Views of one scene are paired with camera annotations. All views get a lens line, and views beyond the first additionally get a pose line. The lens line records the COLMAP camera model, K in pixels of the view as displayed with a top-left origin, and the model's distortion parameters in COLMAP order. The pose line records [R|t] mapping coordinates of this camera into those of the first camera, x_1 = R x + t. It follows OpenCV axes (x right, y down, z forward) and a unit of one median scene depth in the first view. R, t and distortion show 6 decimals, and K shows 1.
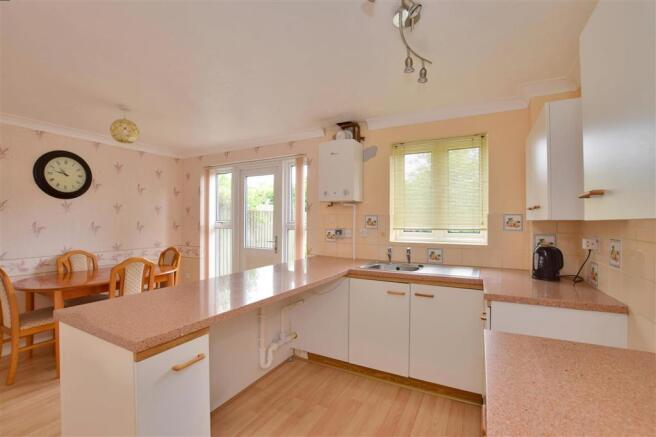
lens RADIAL K [[290.2, 0, 328.0], [0, 290.2, 218.5], [0, 0, 1]] dist [-0.050159, 0.008580]
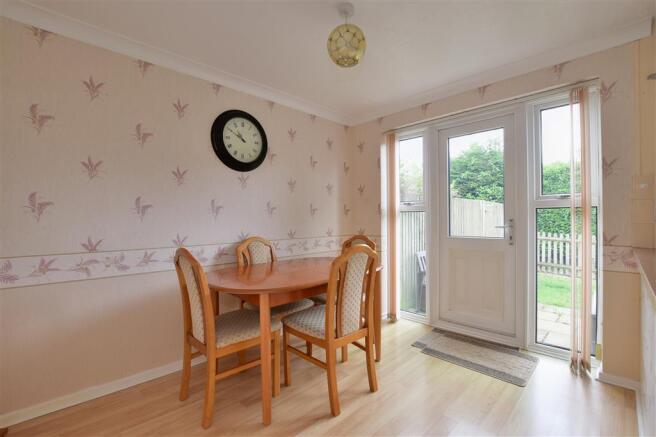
lens RADIAL K [[290.2, 0, 328.0], [0, 290.2, 218.5], [0, 0, 1]] dist [-0.050159, 0.008580]
pose [[0.948928, -0.010353, -0.315322, -0.433818], [0.012616, 0.999907, 0.005136, 0.058918], [0.315240, -0.008851, 0.948971, 0.287771]]
